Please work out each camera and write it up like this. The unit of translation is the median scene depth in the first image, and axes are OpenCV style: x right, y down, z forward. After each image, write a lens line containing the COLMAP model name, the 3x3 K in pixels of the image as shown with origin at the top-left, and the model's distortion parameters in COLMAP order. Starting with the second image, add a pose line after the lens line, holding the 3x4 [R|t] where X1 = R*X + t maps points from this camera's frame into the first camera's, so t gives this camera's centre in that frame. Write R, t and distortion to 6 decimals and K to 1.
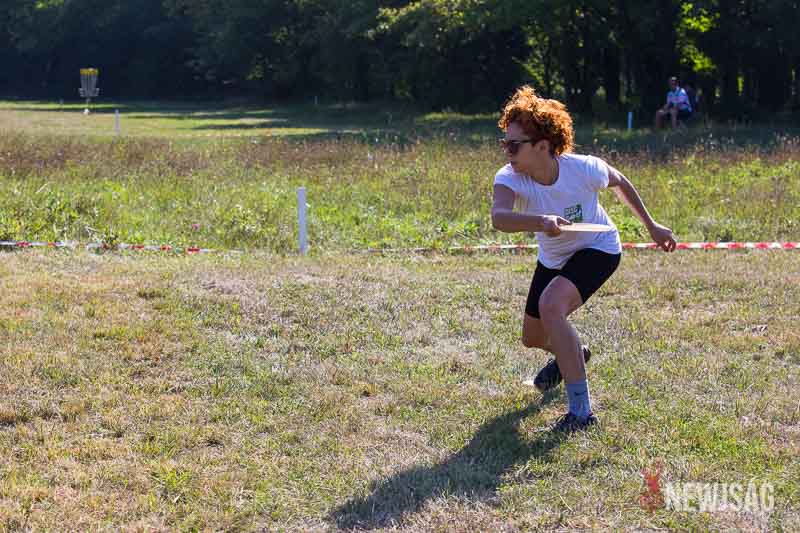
lens RADIAL K [[1981.2, 0, 398.4], [0, 1981.2, 264.9], [0, 0, 1]] dist [-0.102674, 0.000000]
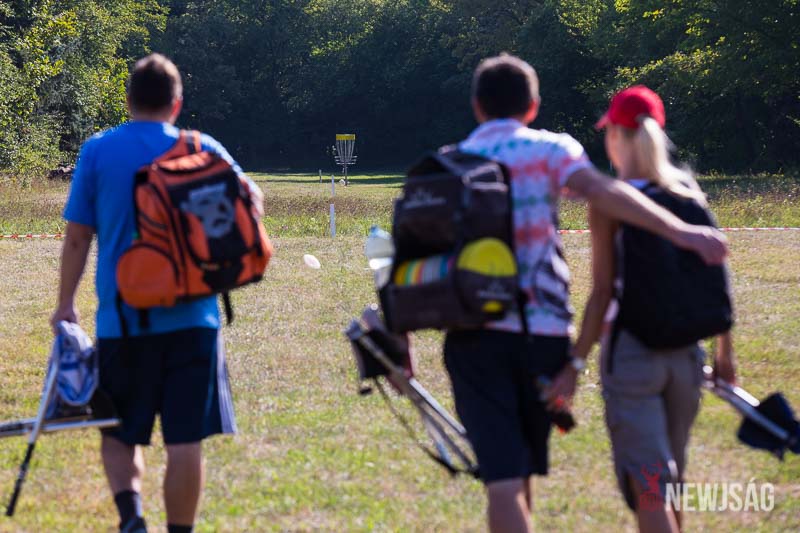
lens RADIAL K [[3411.8, 0, 400.4], [0, 3411.8, 266.0], [0, 0, 1]] dist [0.180450, 0.000000]
pose [[0.984515, -0.012239, -0.174871, 0.174771], [0.002424, 0.998415, -0.056228, 0.059553], [0.175282, 0.054934, 0.982984, -0.645035]]
